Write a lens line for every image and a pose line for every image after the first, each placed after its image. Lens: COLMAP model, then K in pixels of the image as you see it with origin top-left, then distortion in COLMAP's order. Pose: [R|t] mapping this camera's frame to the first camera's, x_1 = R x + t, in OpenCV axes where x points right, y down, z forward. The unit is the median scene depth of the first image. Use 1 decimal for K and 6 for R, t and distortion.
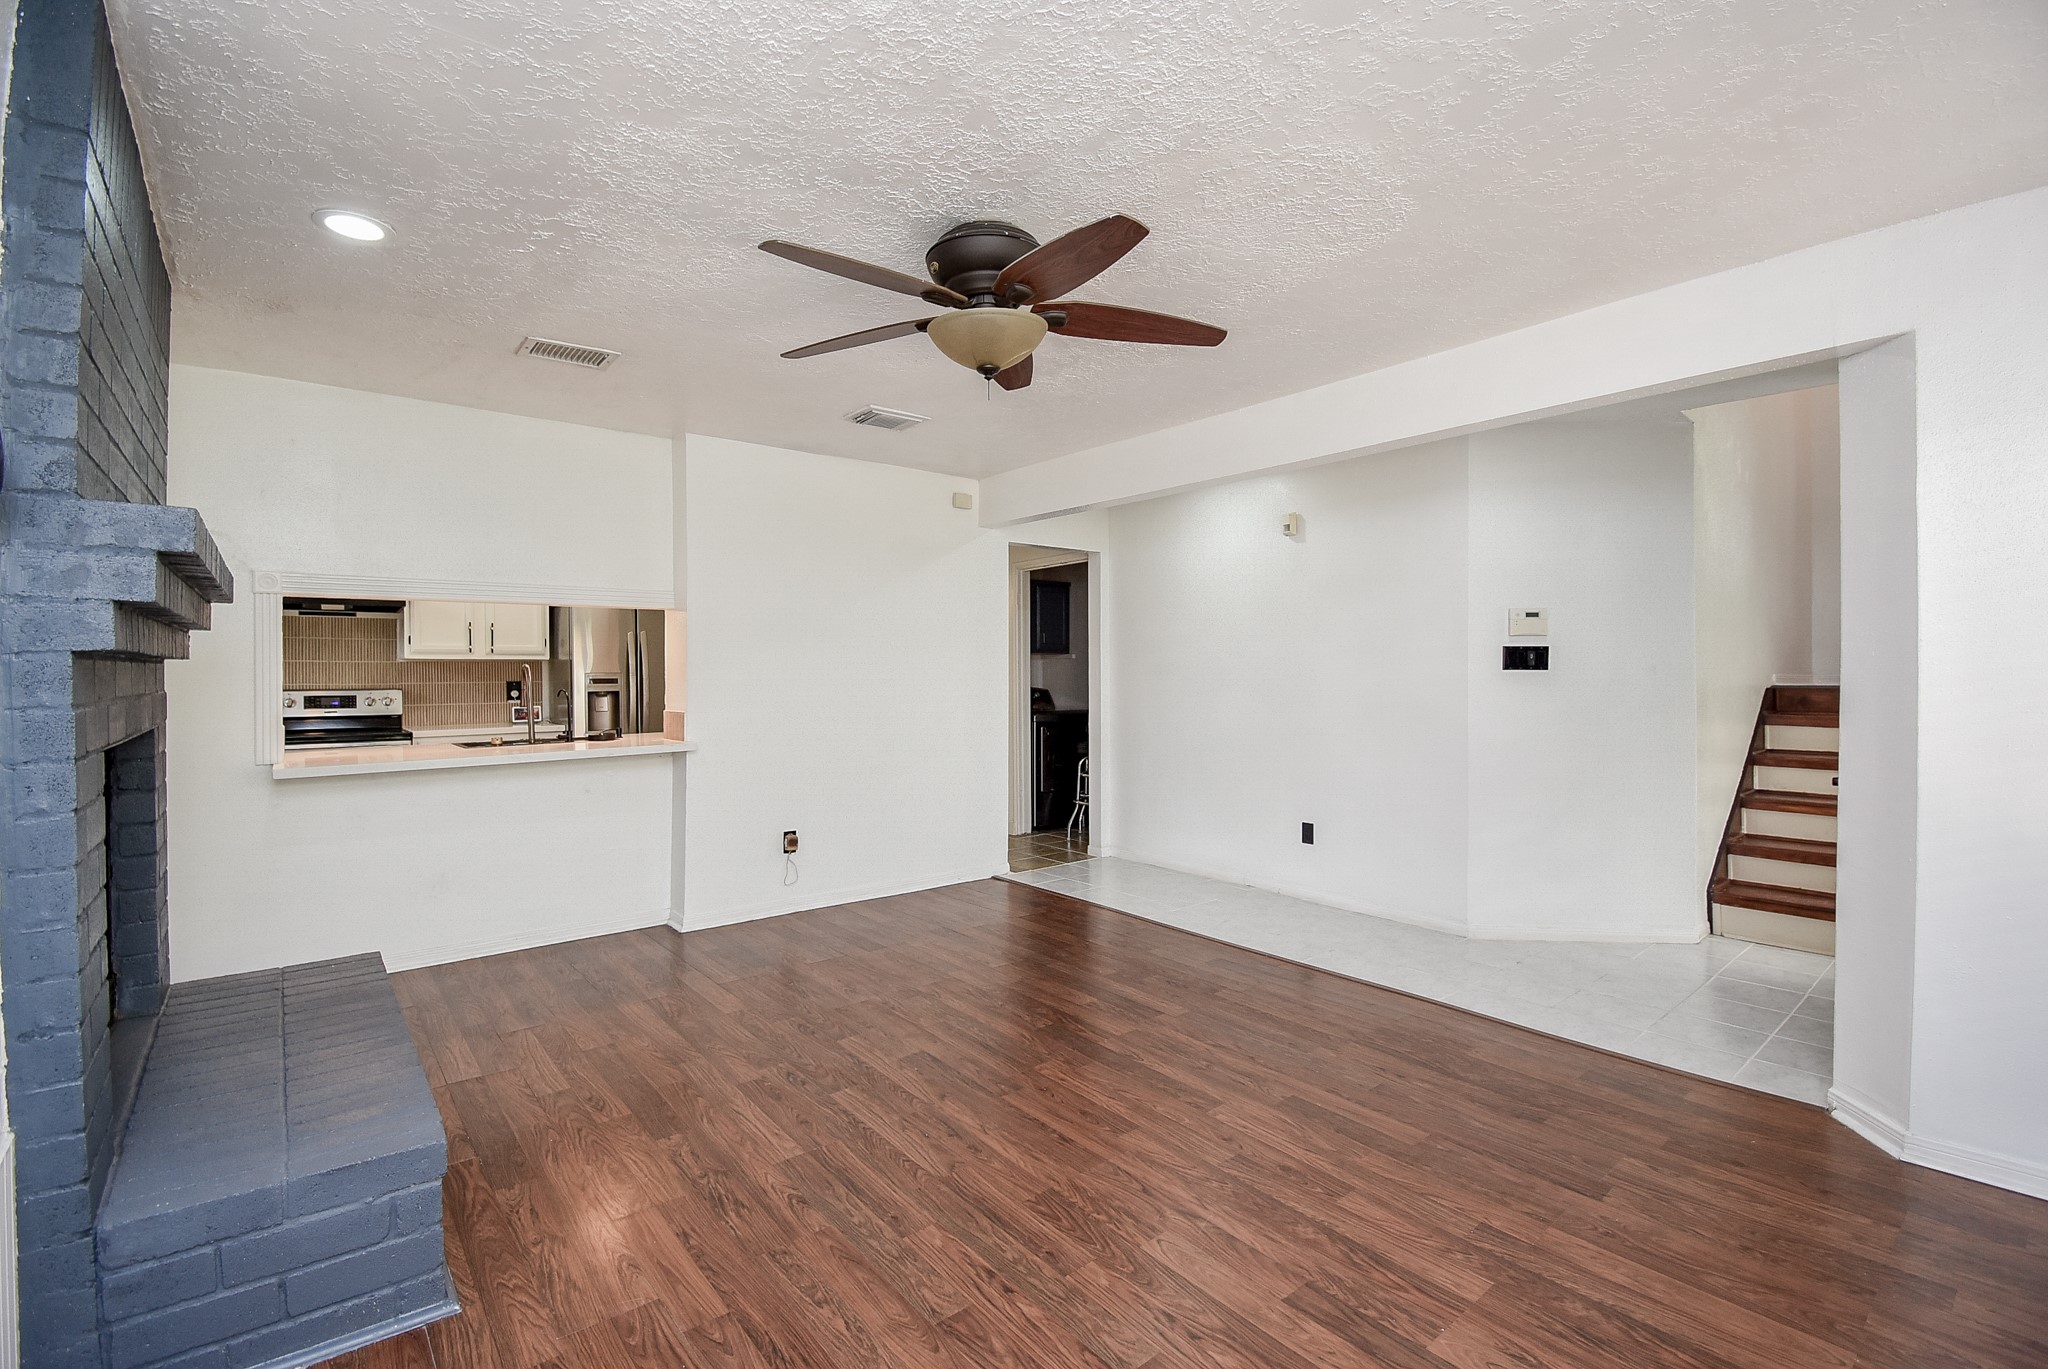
lens RADIAL K [[909.4, 0, 1022.7], [0, 909.4, 681.4], [0, 0, 1]] dist [0.010041, -0.018762]
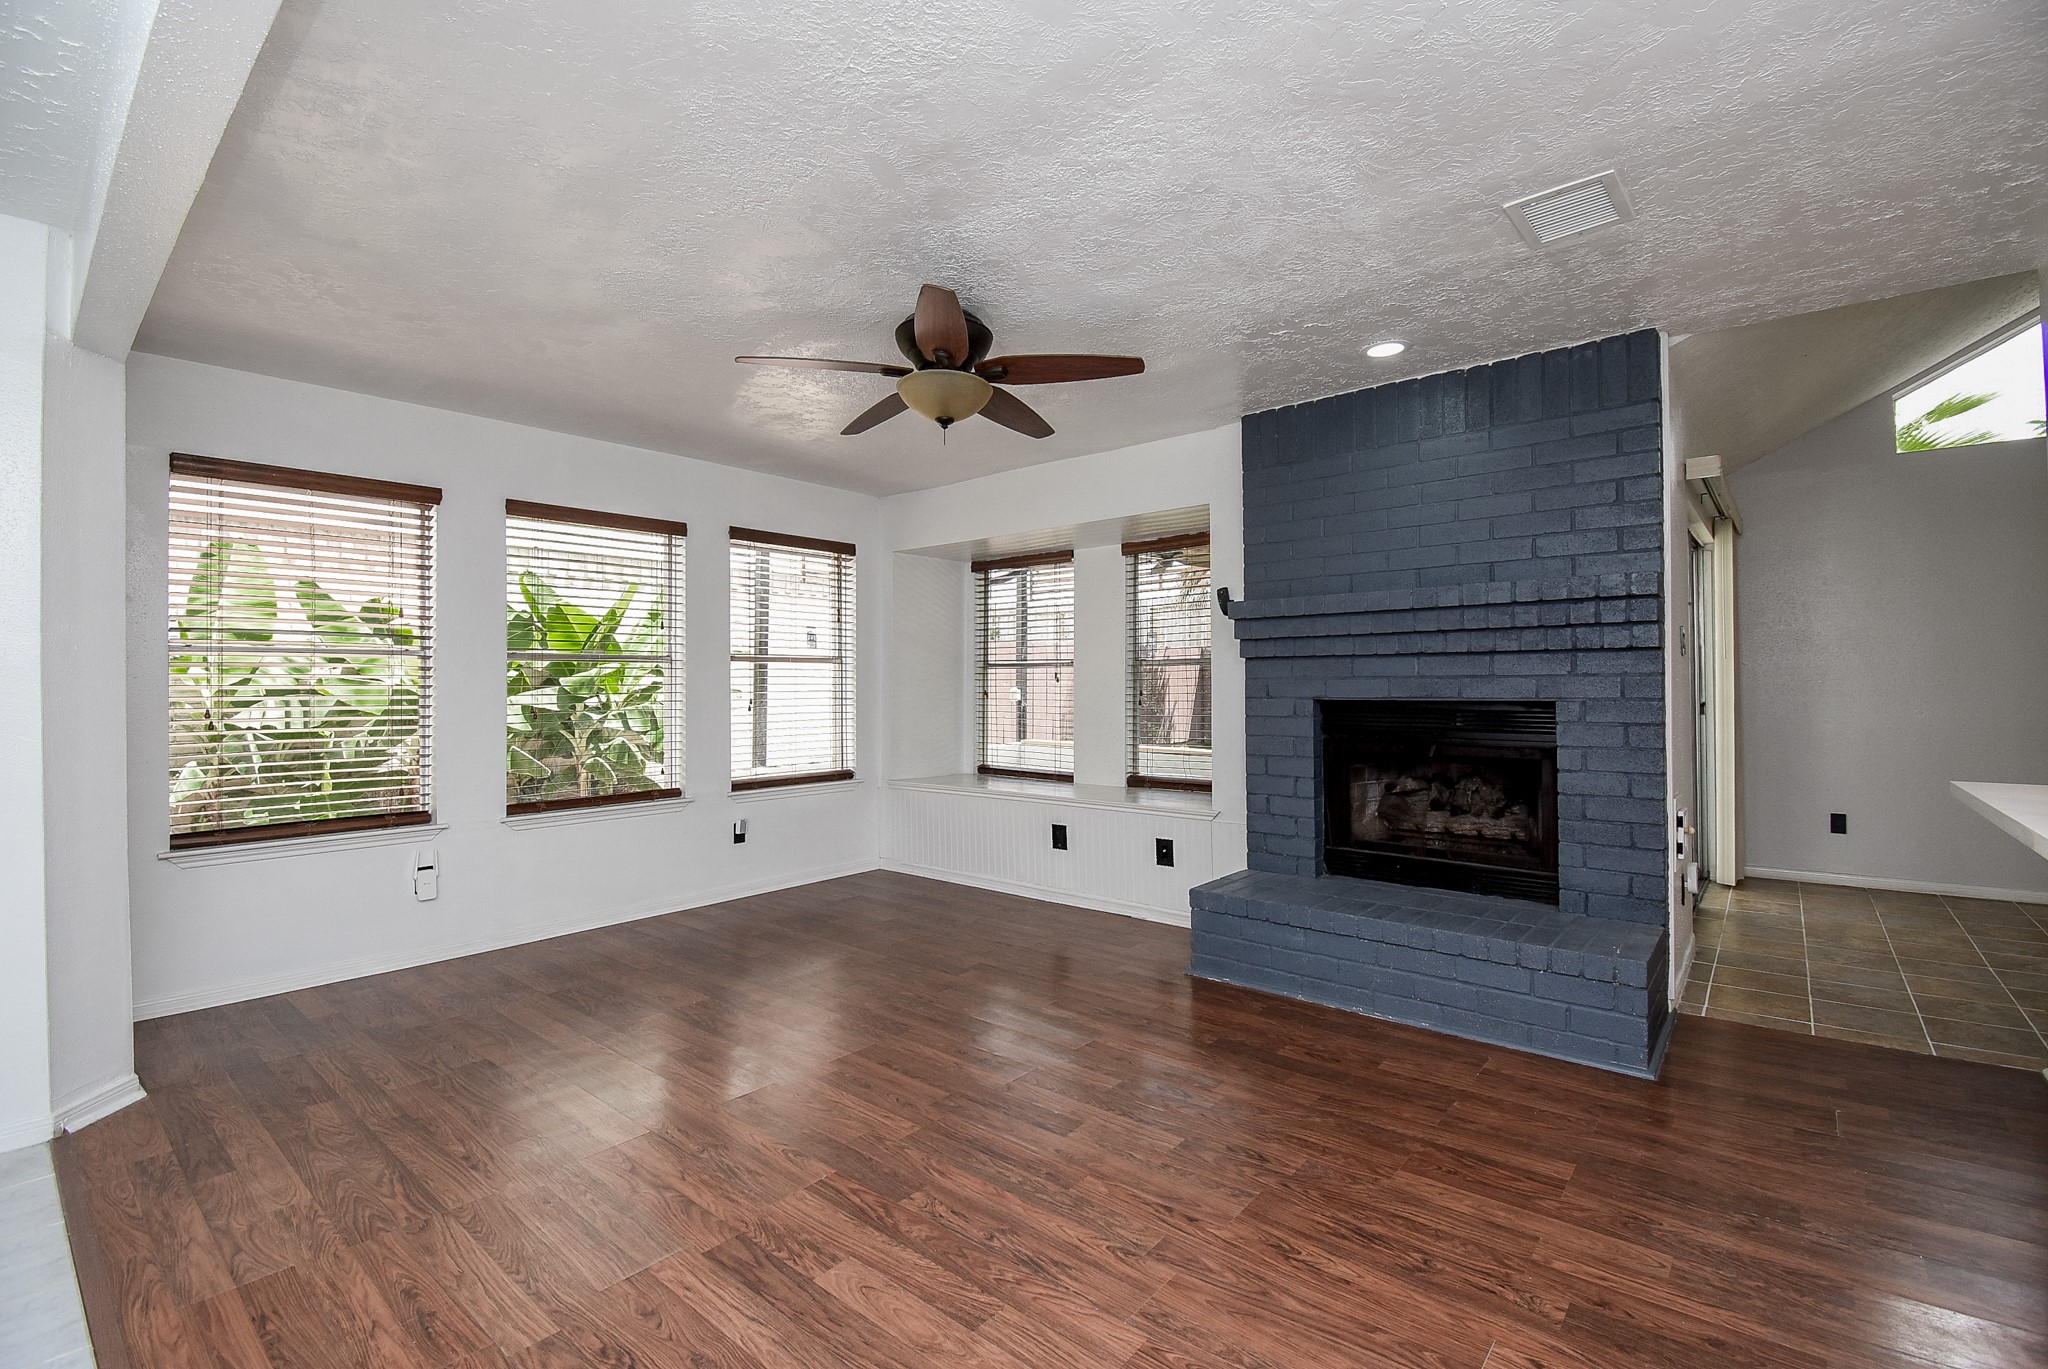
lens RADIAL K [[909.4, 0, 1025.8], [0, 909.4, 683.6], [0, 0, 1]] dist [0.010041, -0.018762]
pose [[-0.983569, 0.008271, -0.180346, 0.055745], [0.006151, 0.999905, 0.012311, 0.002511], [0.180430, 0.010999, -0.983526, 1.582605]]
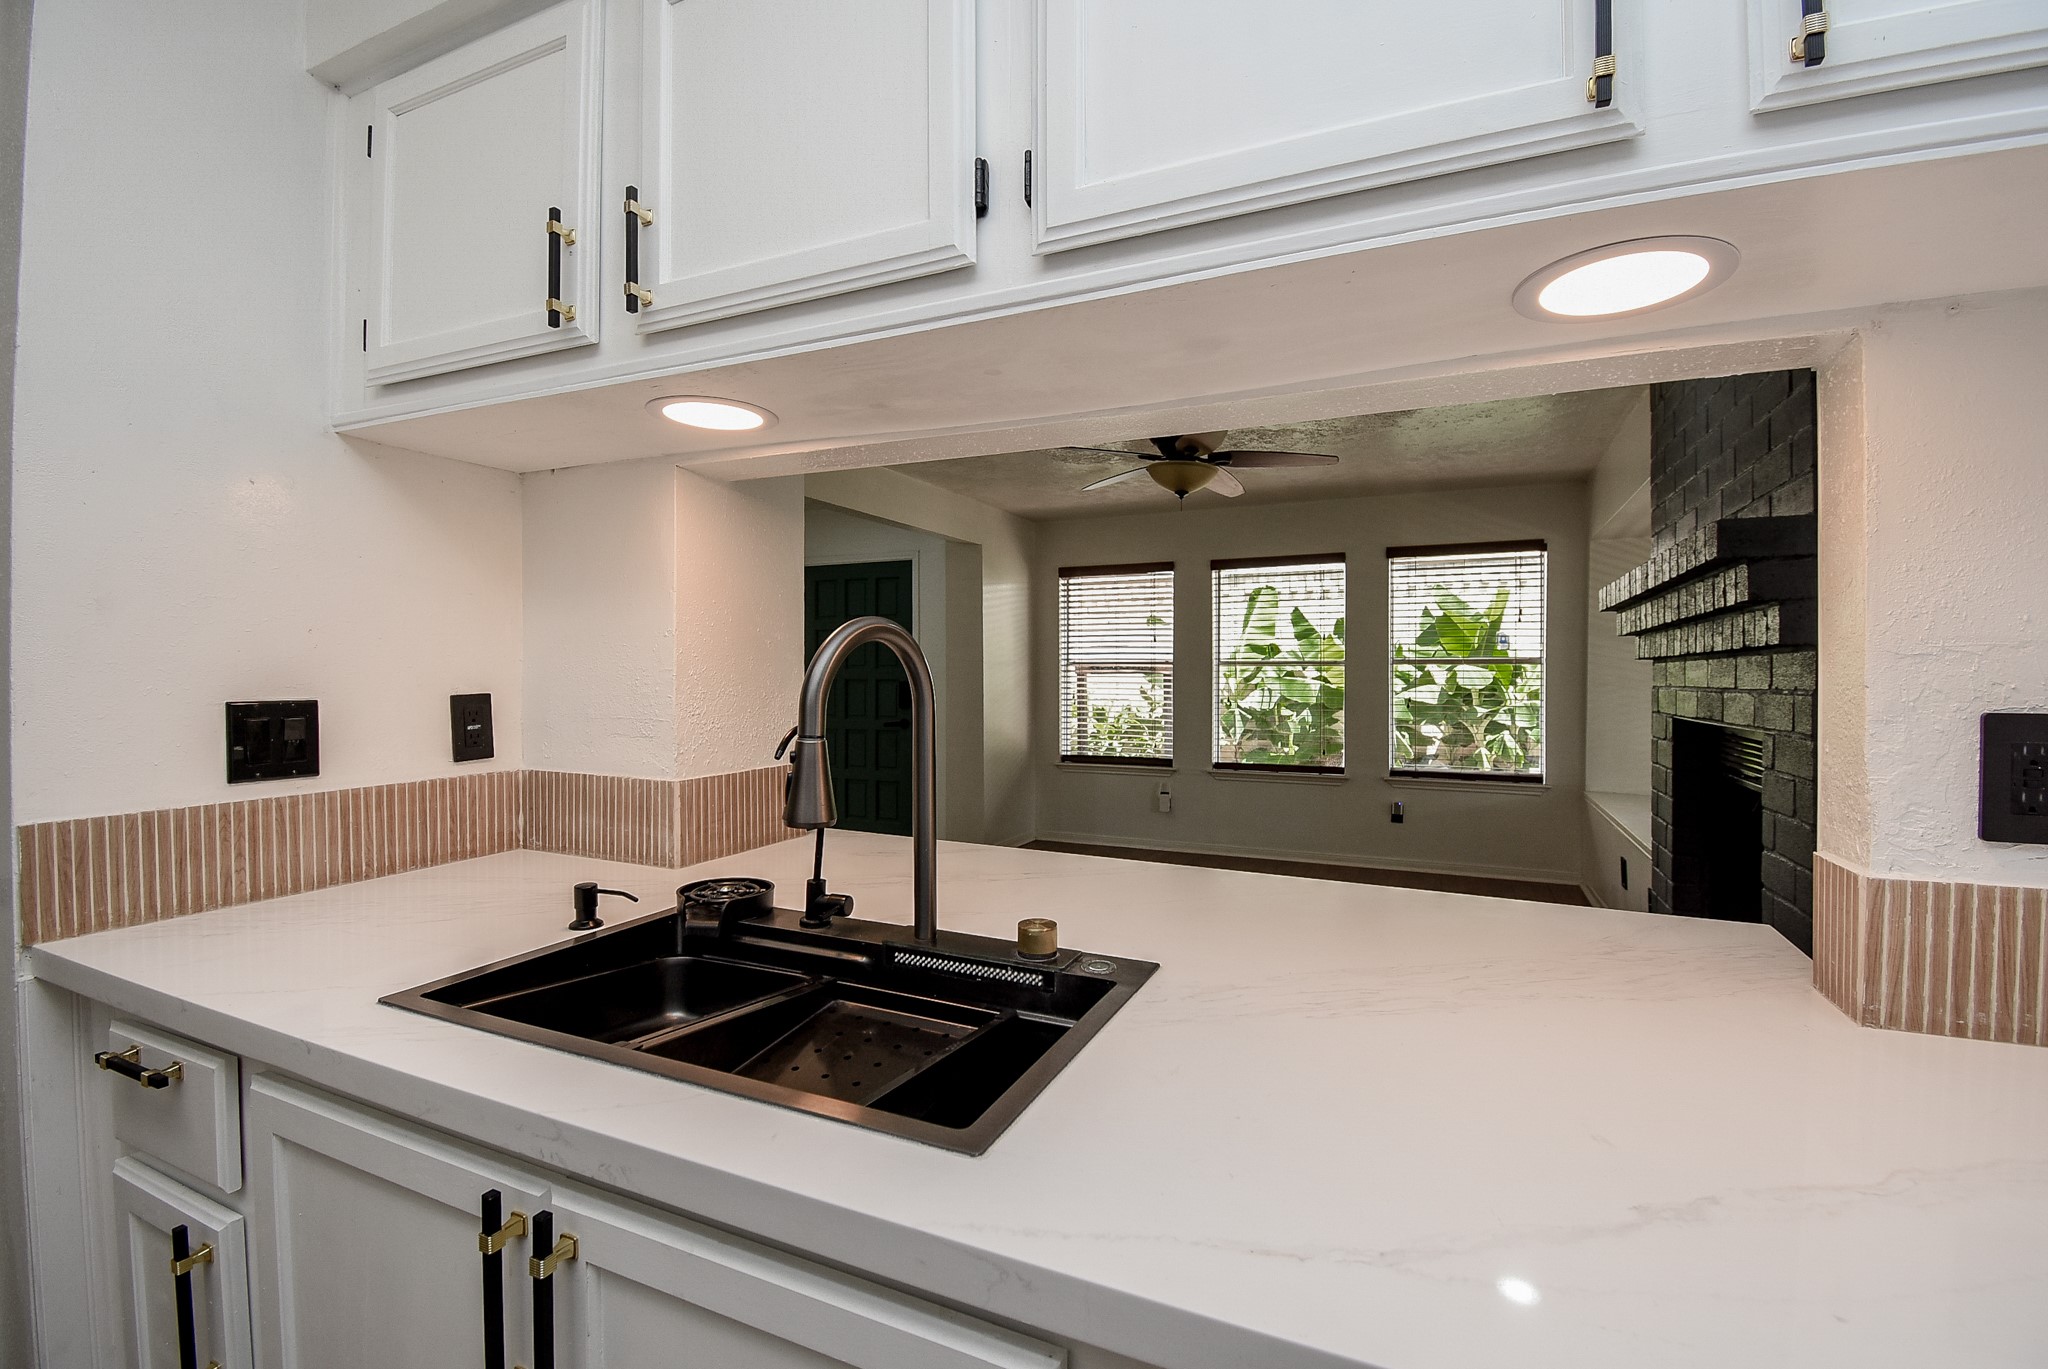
lens RADIAL K [[909.4, 0, 1012.8], [0, 909.4, 684.6], [0, 0, 1]] dist [0.010041, -0.018762]
pose [[-0.434046, -0.005290, 0.900875, -1.013171], [0.009543, 0.999900, 0.010469, -0.005871], [-0.900840, 0.013141, -0.433952, 1.426990]]
